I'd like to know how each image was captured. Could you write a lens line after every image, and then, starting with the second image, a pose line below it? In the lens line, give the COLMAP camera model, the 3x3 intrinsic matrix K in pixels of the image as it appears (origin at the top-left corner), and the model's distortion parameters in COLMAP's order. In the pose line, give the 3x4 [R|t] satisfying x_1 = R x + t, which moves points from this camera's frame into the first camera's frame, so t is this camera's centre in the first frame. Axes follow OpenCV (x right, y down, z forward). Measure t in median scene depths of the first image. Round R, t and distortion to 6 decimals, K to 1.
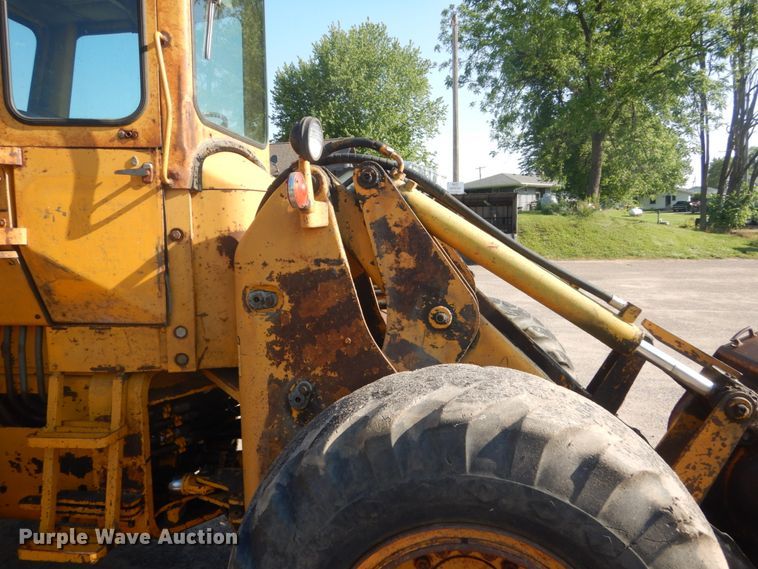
lens RADIAL K [[543.9, 0, 379.0], [0, 543.9, 284.5], [0, 0, 1]] dist [0.005245, -0.002672]
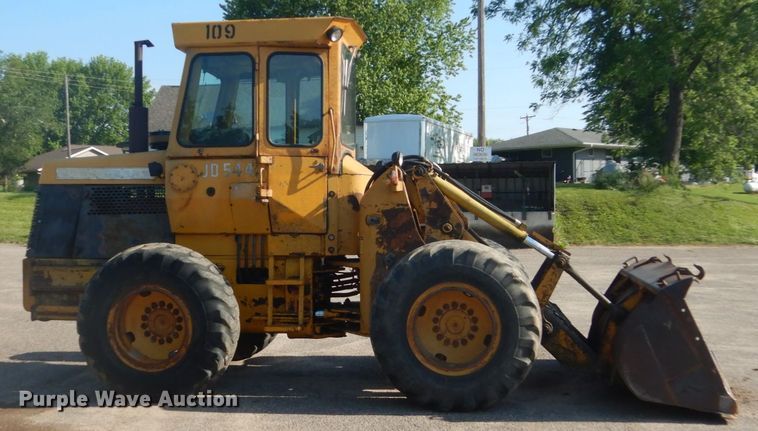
lens RADIAL K [[883.1, 0, 356.1], [0, 883.1, 218.5], [0, 0, 1]] dist [-0.005768, 0.011454]
pose [[0.999772, 0.016691, -0.013305, -0.219982], [-0.017813, 0.995852, -0.089227, 0.337763], [0.011760, 0.089444, 0.995922, -2.659661]]
